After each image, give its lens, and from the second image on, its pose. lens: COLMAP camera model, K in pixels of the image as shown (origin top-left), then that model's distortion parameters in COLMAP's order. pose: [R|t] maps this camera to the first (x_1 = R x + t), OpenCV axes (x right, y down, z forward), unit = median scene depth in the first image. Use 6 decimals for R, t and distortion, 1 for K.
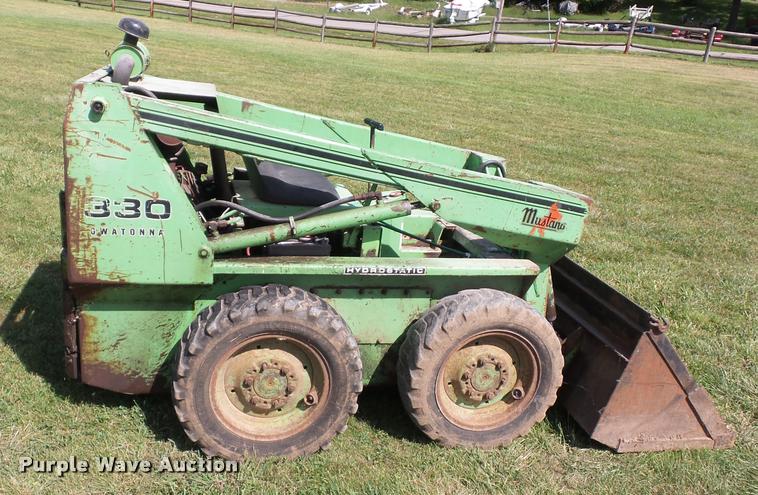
lens RADIAL K [[712.7, 0, 355.9], [0, 712.7, 246.8], [0, 0, 1]] dist [-0.005001, -0.004131]
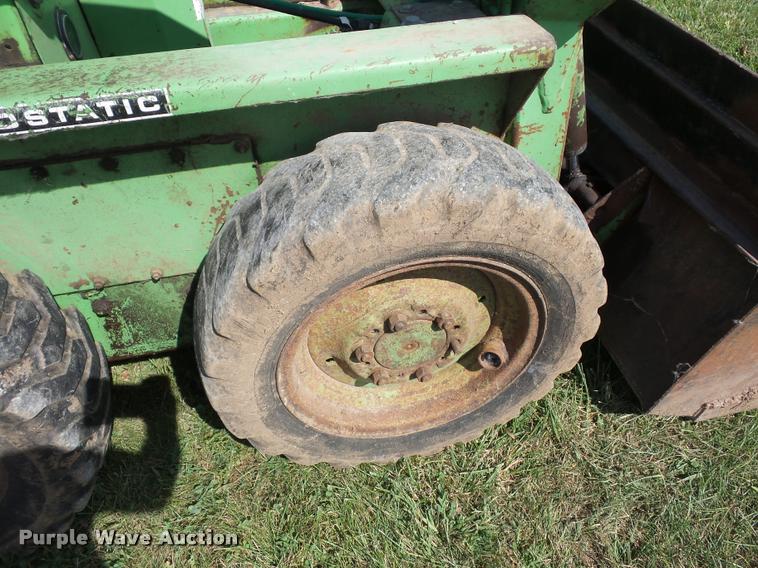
lens RADIAL K [[535.8, 0, 384.4], [0, 535.8, 287.8], [0, 0, 1]] dist [0.004870, -0.004322]
pose [[0.994615, -0.082150, -0.063179, 0.198194], [0.102288, 0.876156, 0.471049, 0.005335], [0.016658, -0.474975, 0.879841, 0.776790]]
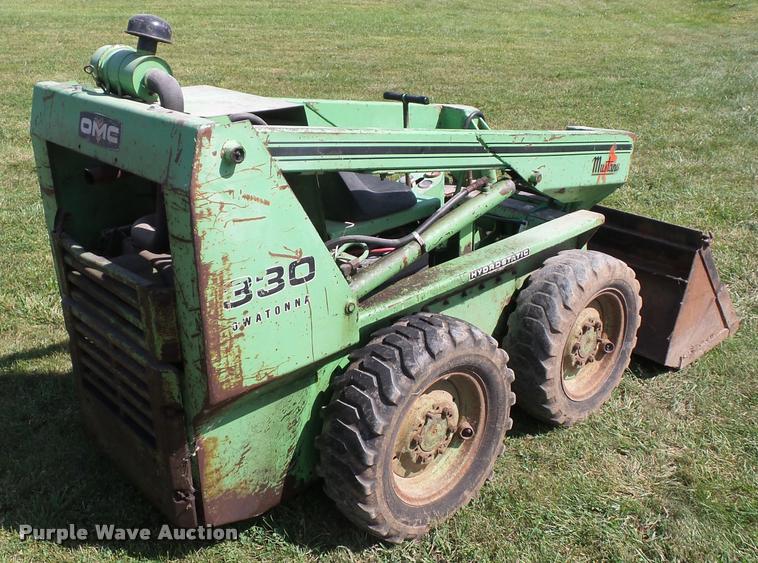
lens RADIAL K [[791.3, 0, 356.5], [0, 791.3, 252.8], [0, 0, 1]] dist [0.007406, 0.008153]
pose [[0.860600, -0.273090, 0.429872, -0.524412], [0.234762, 0.961772, 0.141004, -0.157654], [-0.451945, -0.020430, 0.891812, 0.214743]]
